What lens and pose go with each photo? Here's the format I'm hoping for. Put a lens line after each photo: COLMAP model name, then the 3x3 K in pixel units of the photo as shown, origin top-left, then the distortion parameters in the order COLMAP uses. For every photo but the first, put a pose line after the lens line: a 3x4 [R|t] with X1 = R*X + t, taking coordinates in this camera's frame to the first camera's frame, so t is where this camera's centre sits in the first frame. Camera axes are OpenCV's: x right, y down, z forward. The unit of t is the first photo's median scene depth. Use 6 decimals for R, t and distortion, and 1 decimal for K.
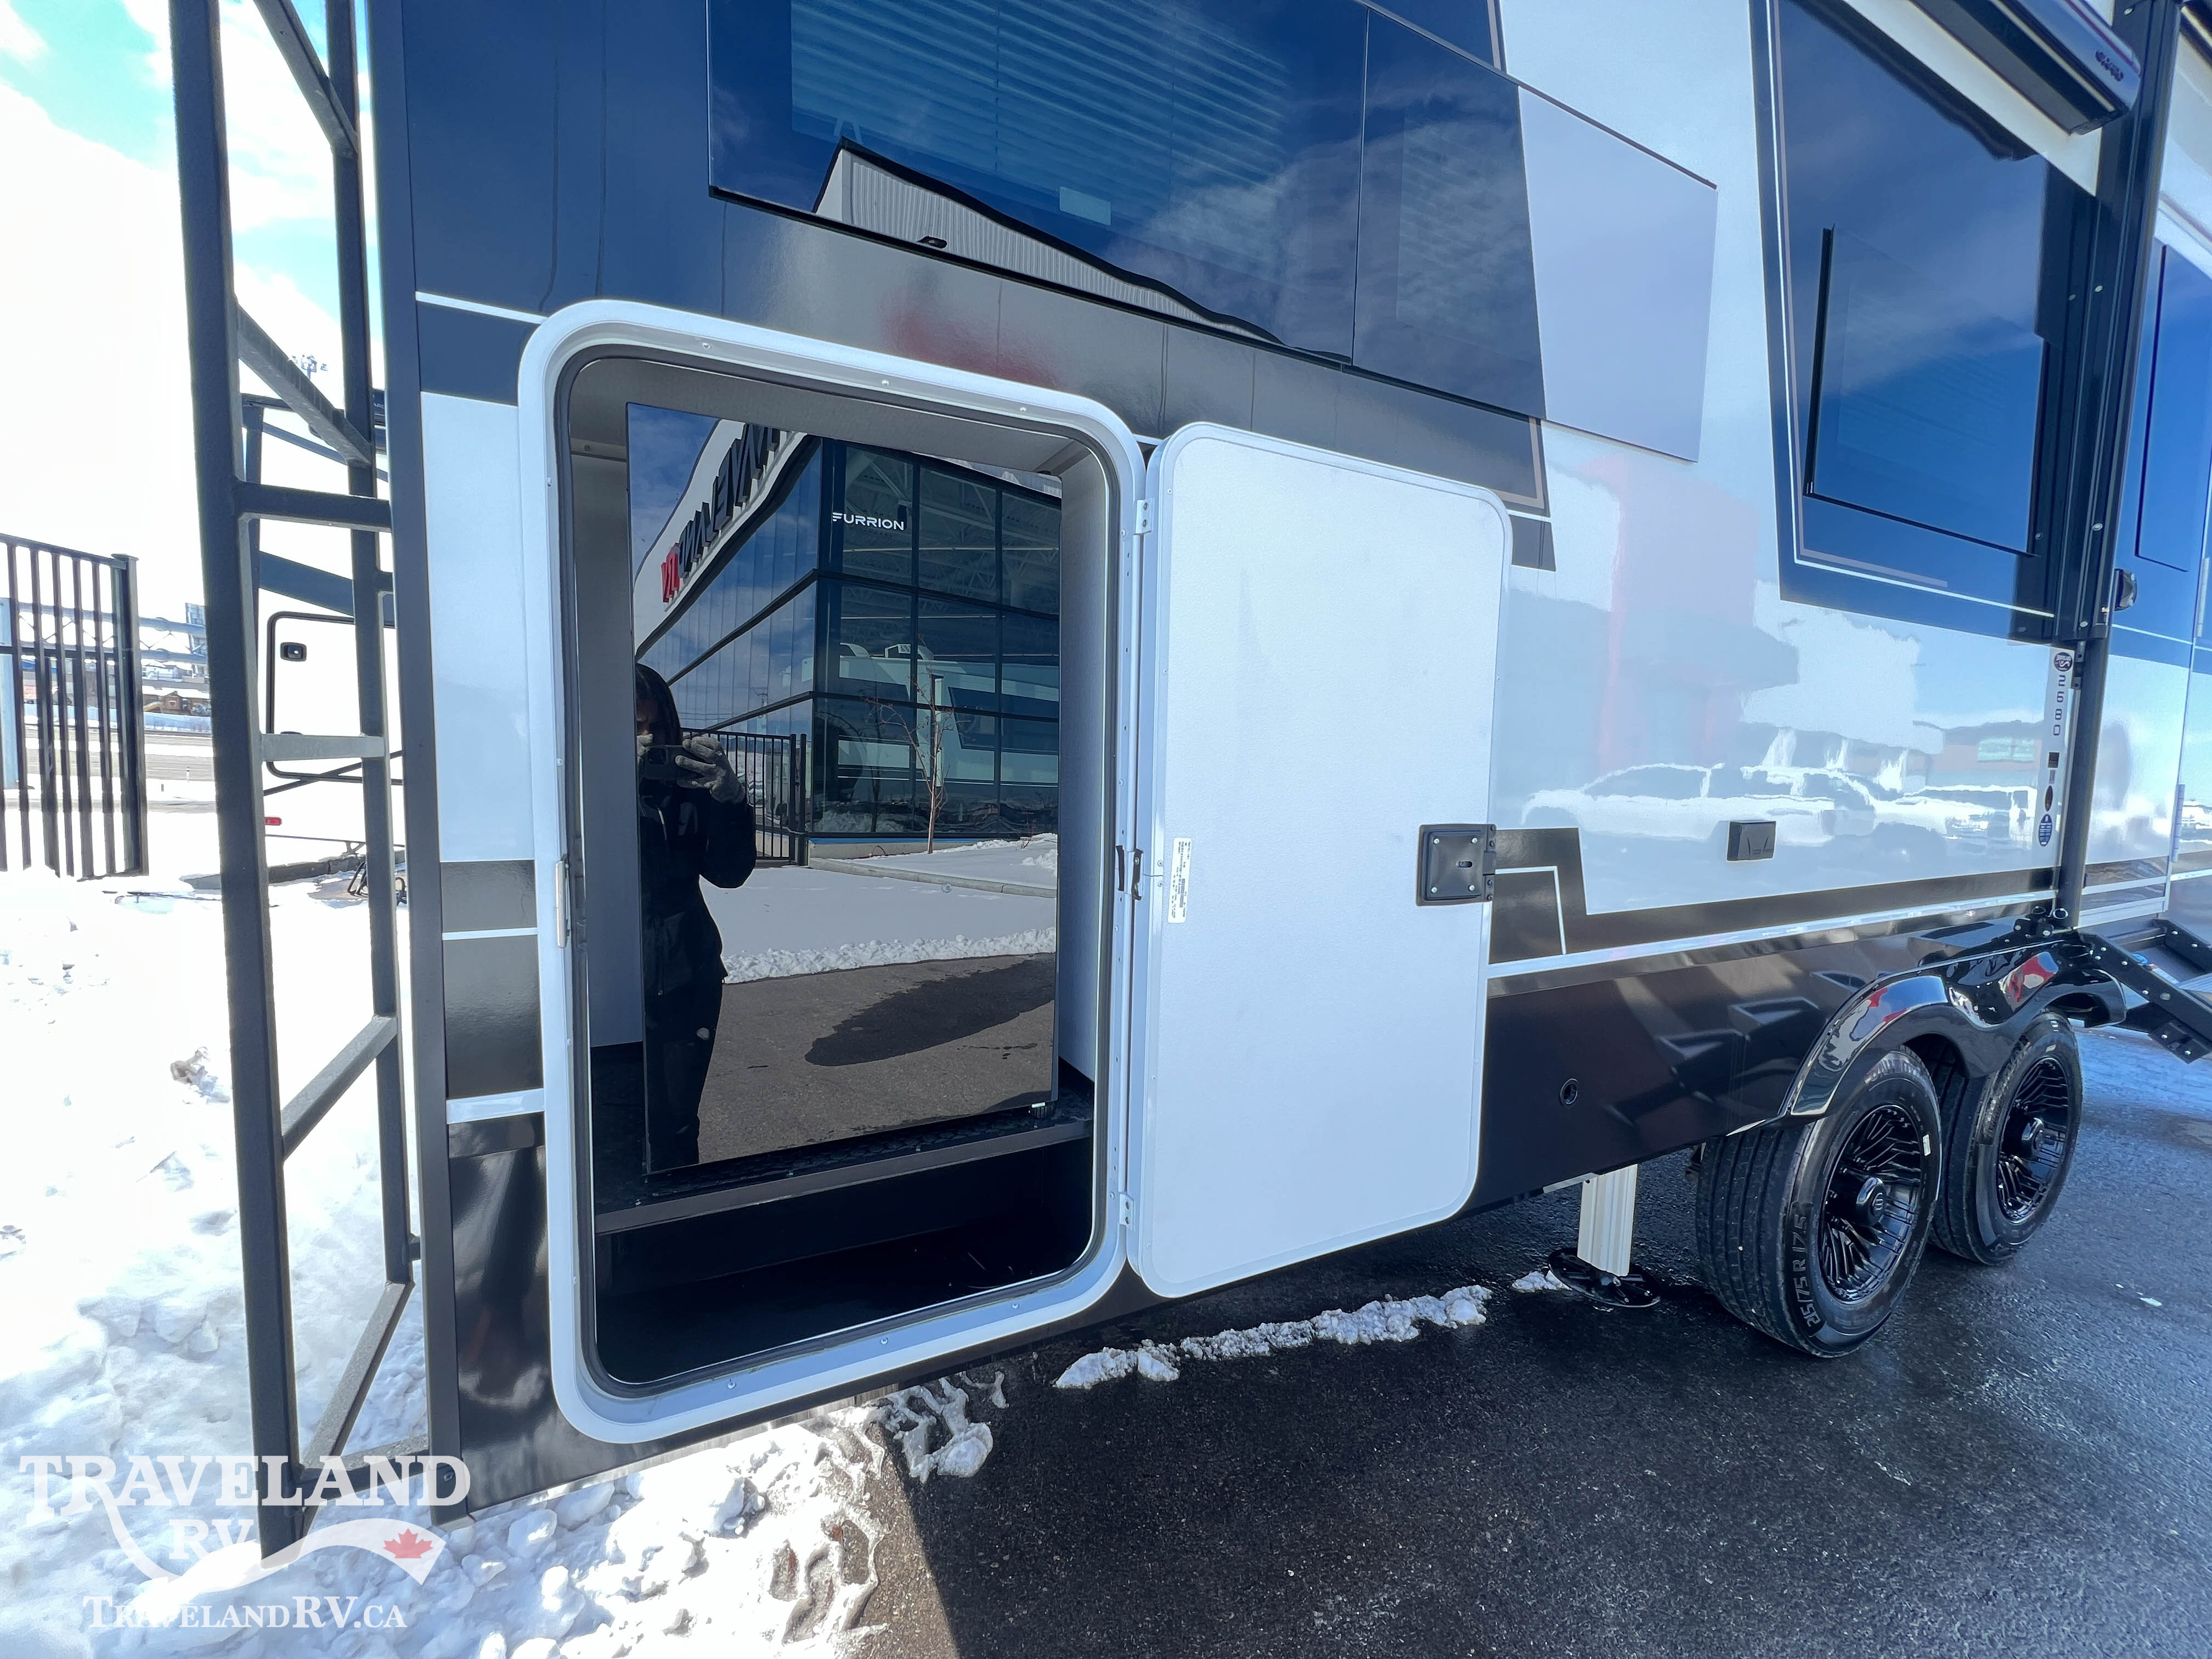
lens RADIAL K [[880.3, 0, 1103.0], [0, 880.3, 827.1], [0, 0, 1]] dist [0.000806, -0.000394]
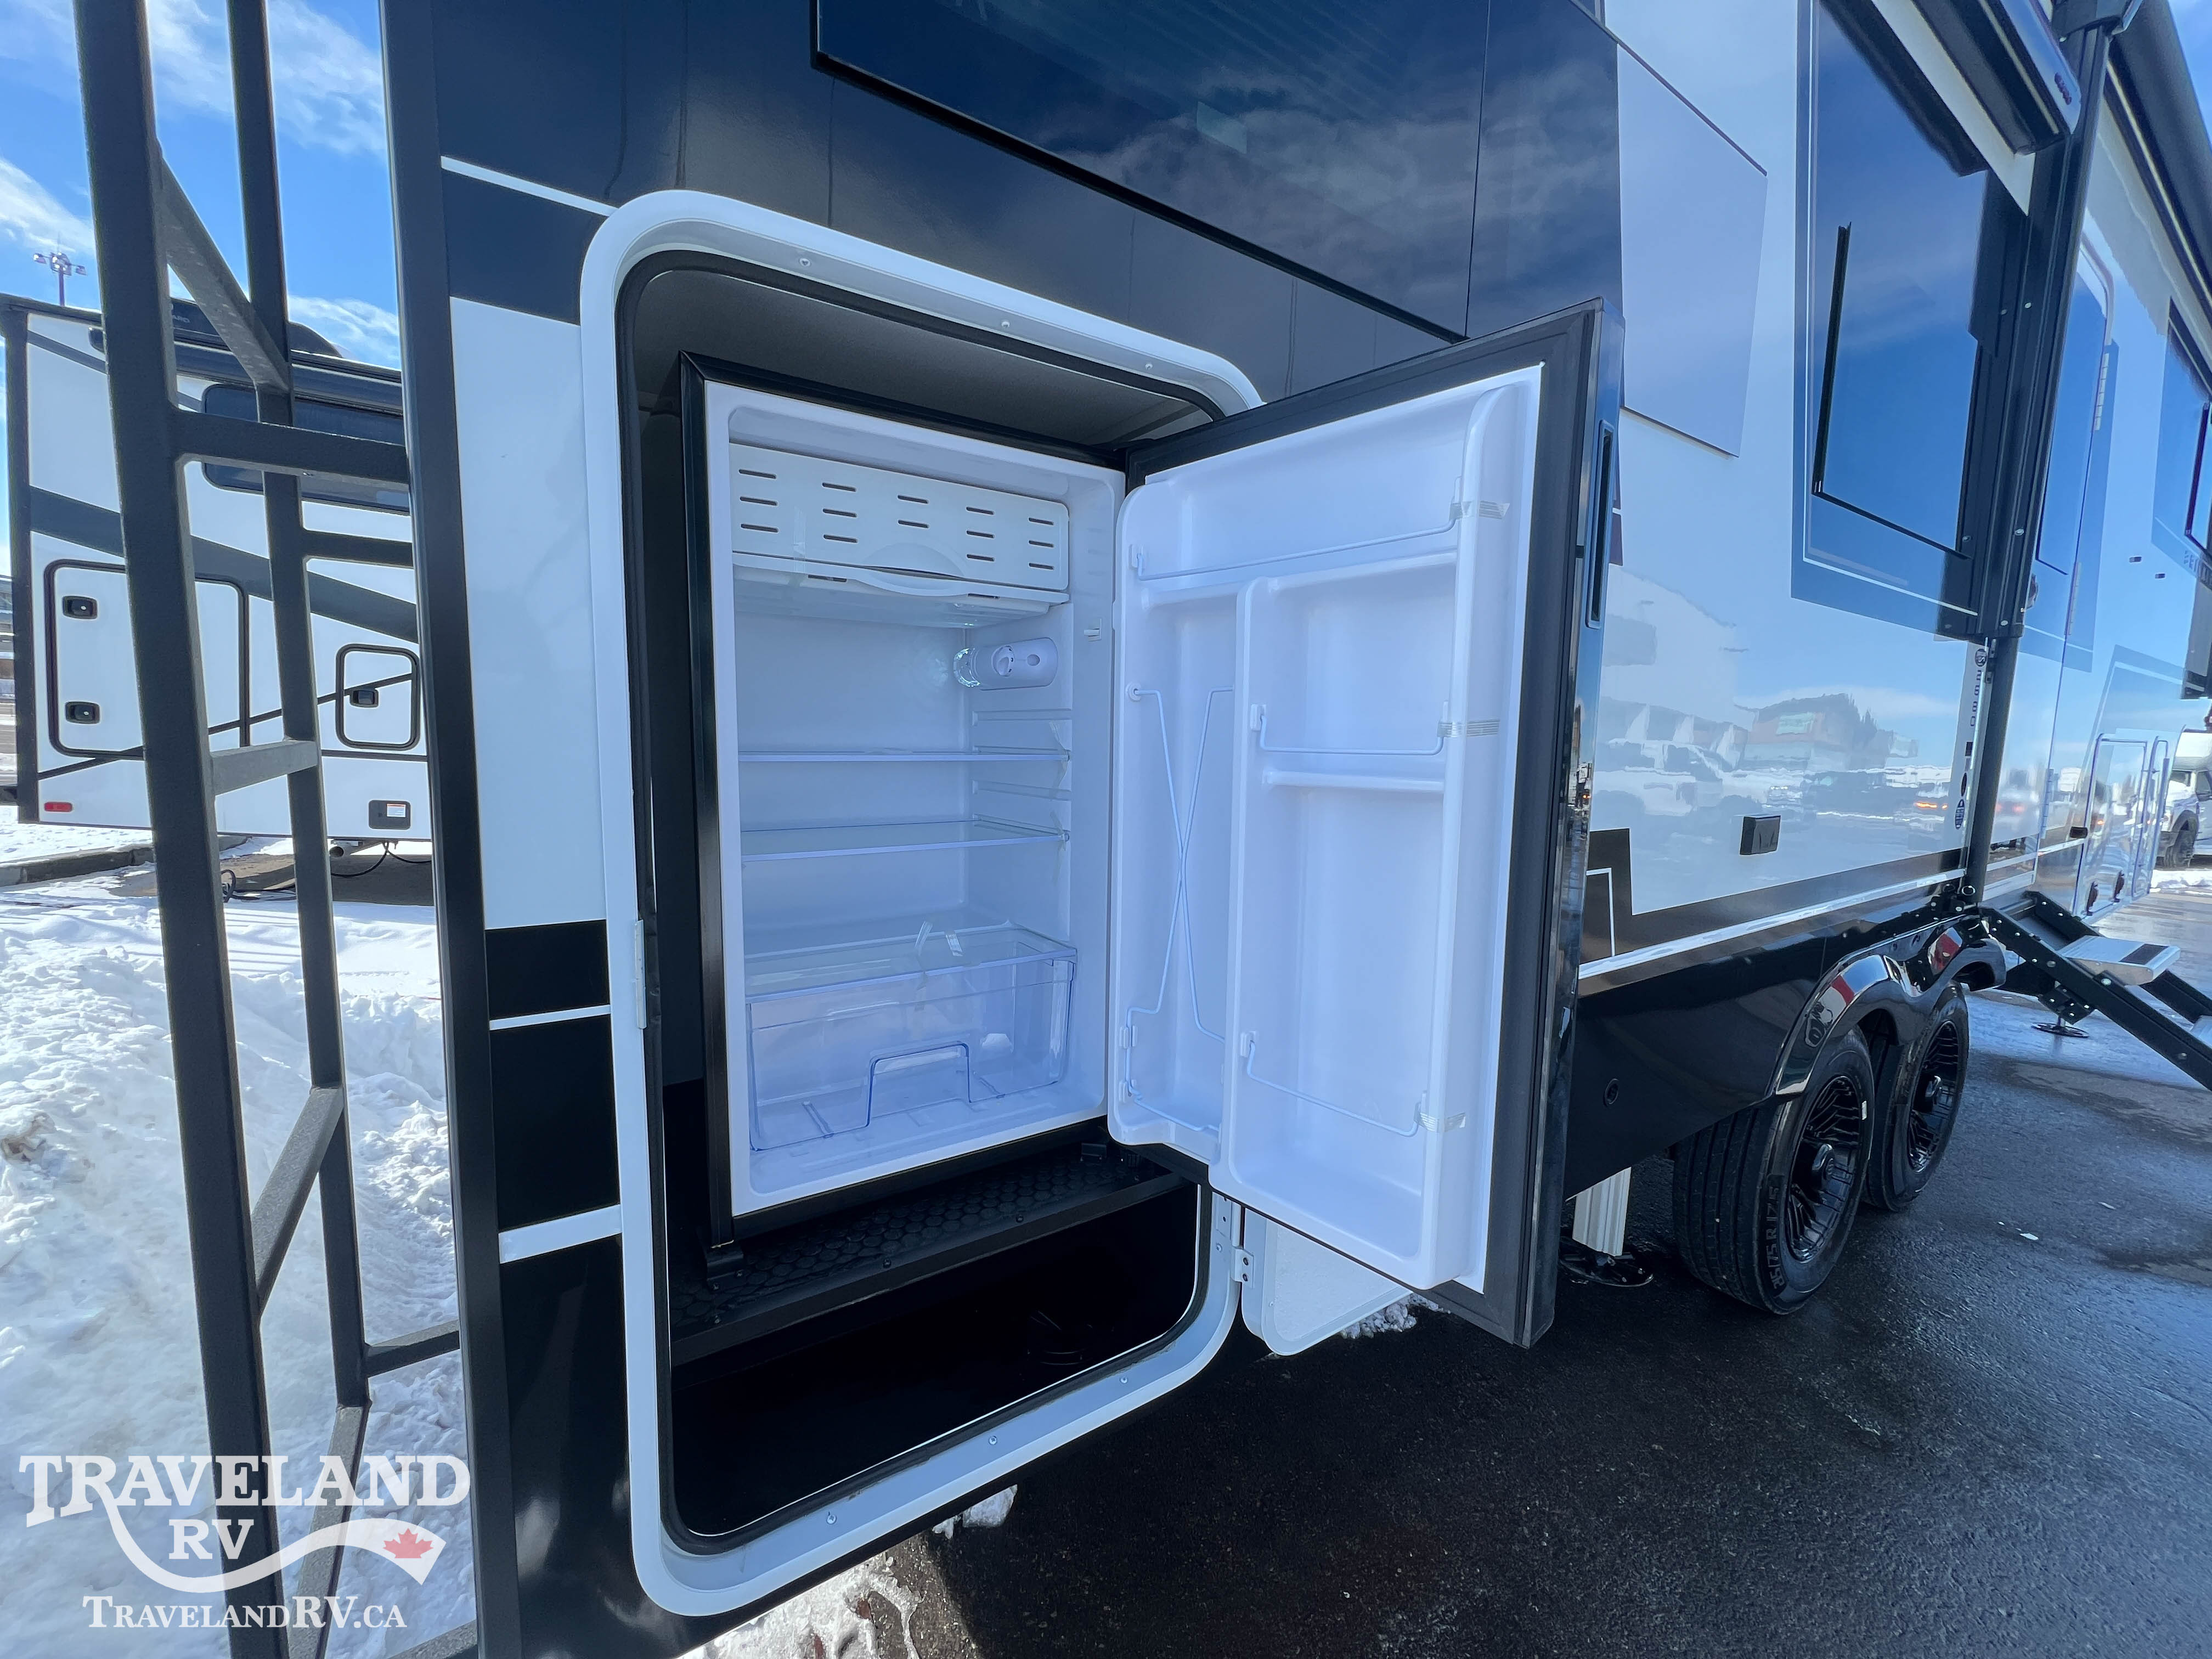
lens RADIAL K [[880.3, 0, 1103.0], [0, 880.3, 827.1], [0, 0, 1]] dist [0.000806, -0.000394]
pose [[0.992171, -0.010247, 0.124464, -0.125988], [0.005983, 0.999384, 0.034581, -0.028510], [-0.124742, -0.033566, 0.991621, 0.071900]]
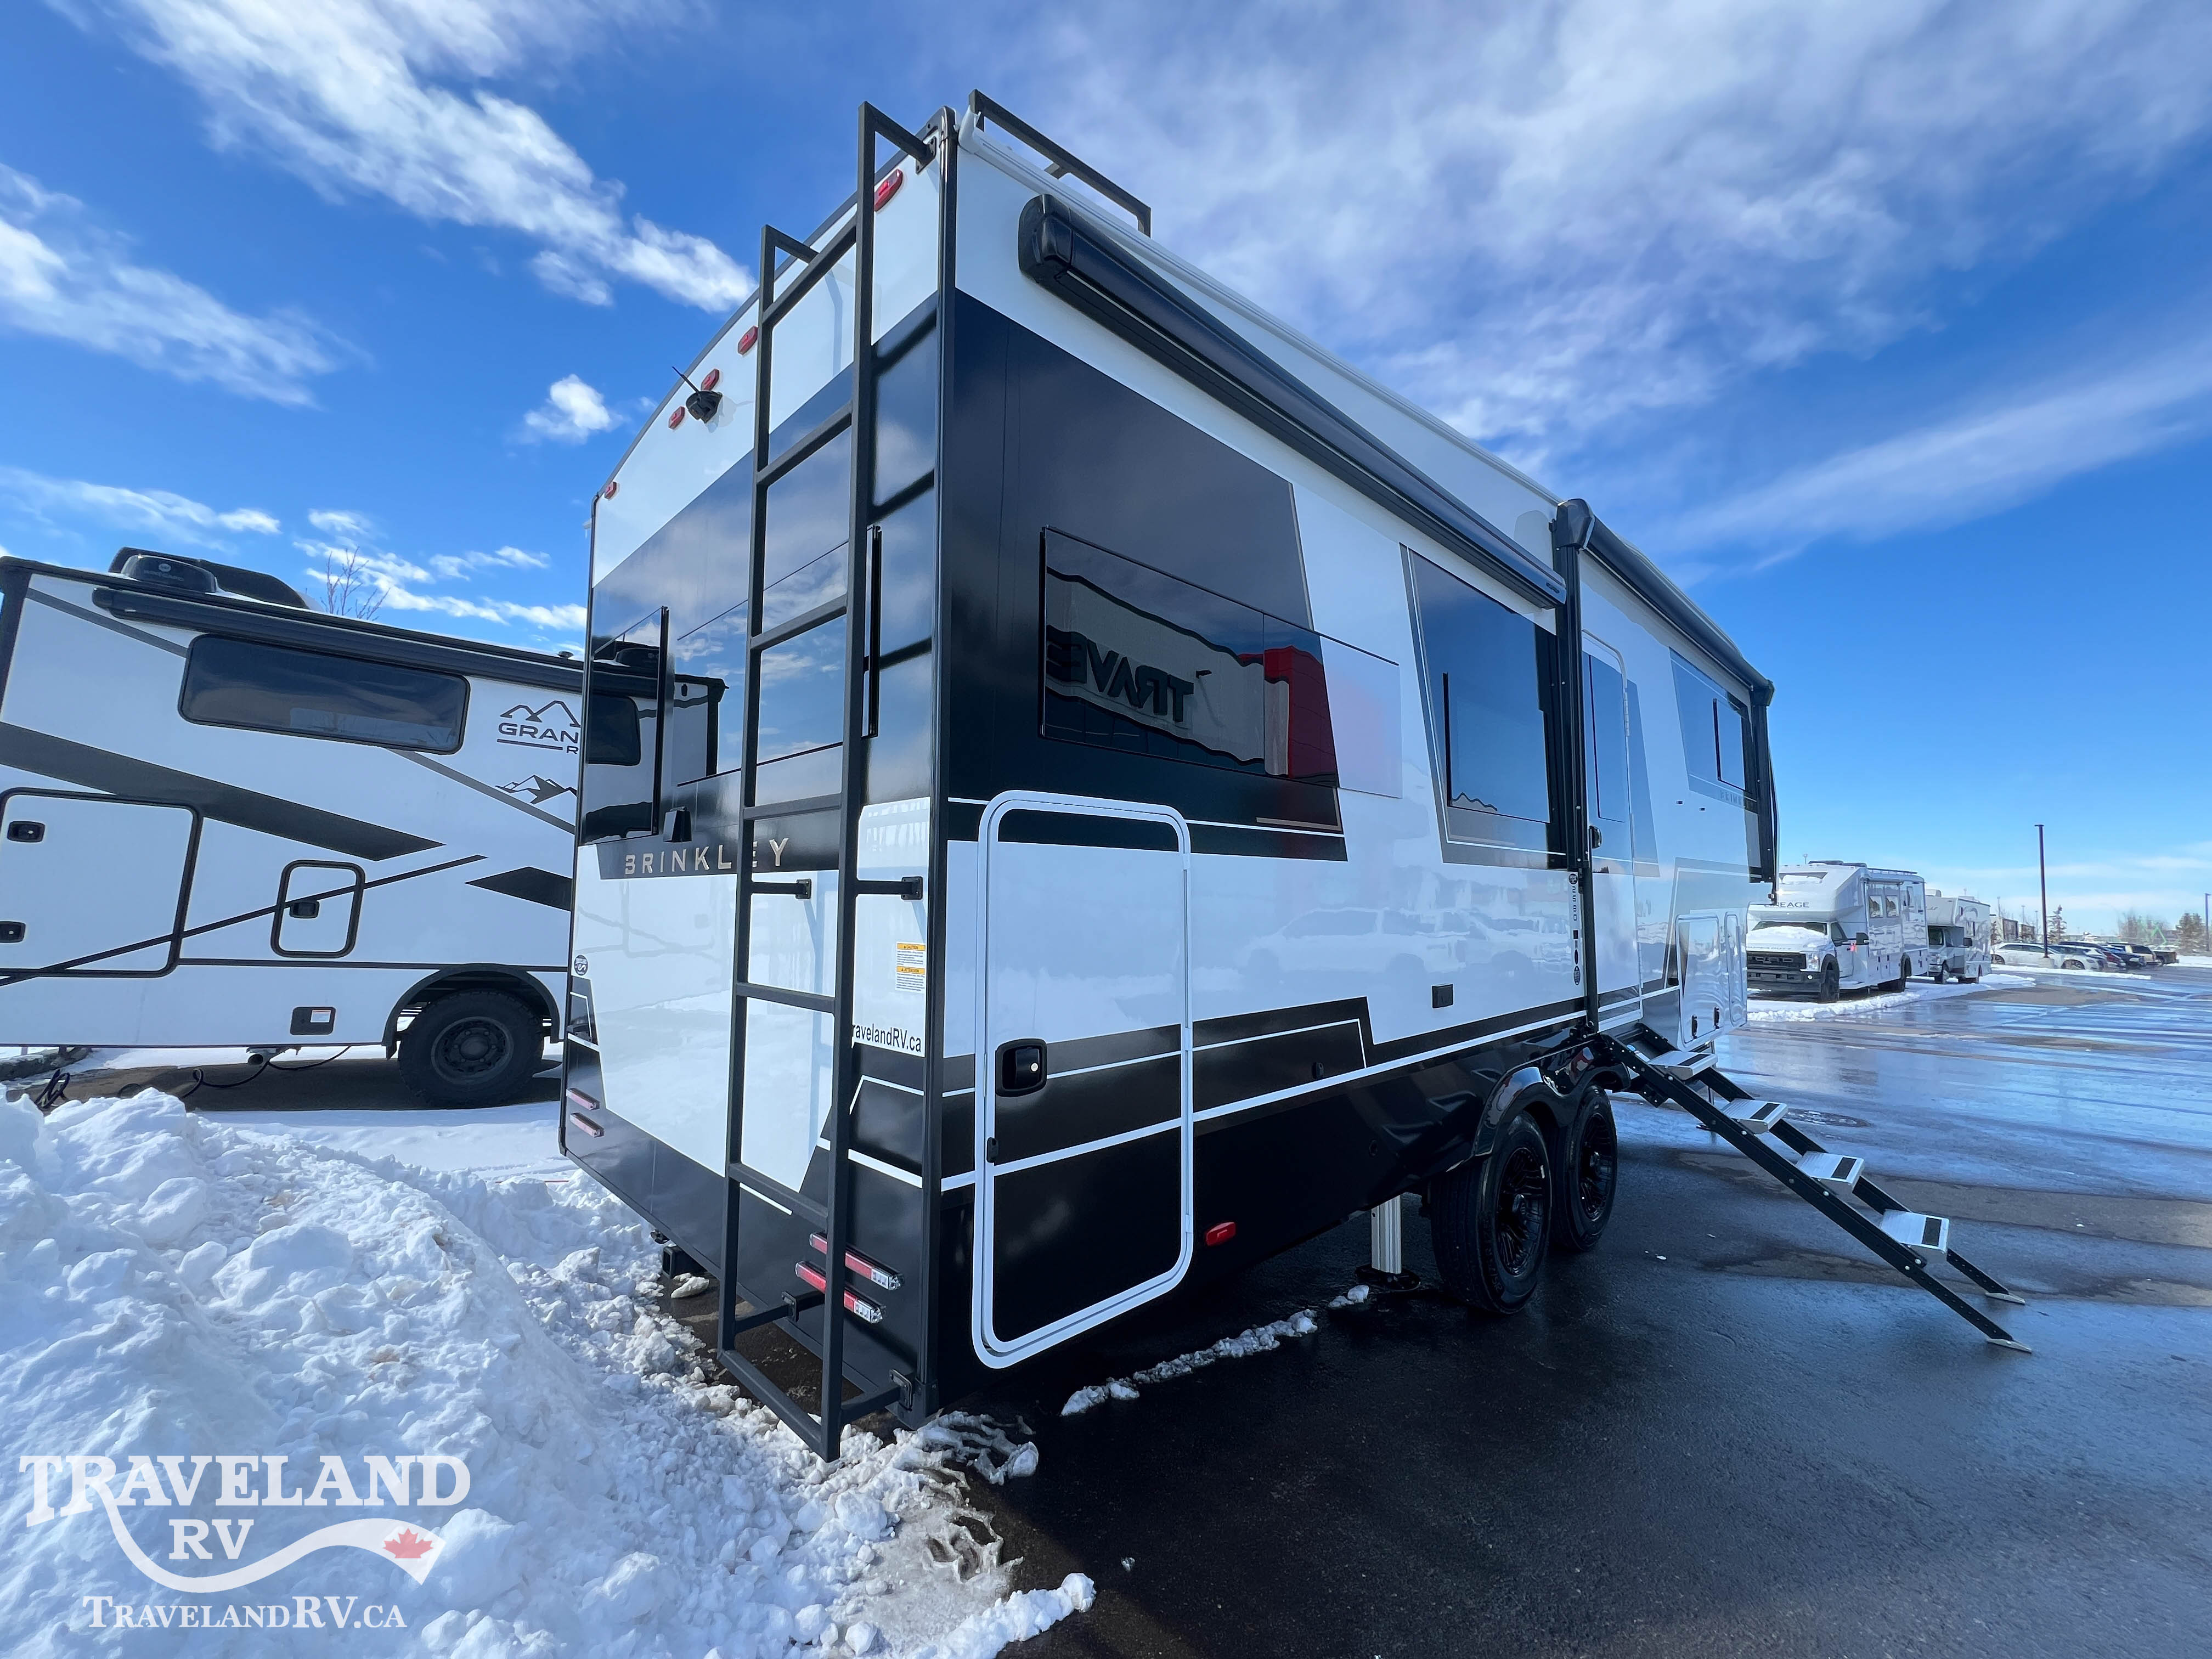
lens RADIAL K [[880.3, 0, 1103.0], [0, 880.3, 827.1], [0, 0, 1]] dist [0.000806, -0.000394]
pose [[0.952055, 0.009921, 0.305765, -0.411248], [0.038881, 0.987445, -0.153102, -0.066057], [-0.303445, 0.157650, 0.939717, -0.459305]]
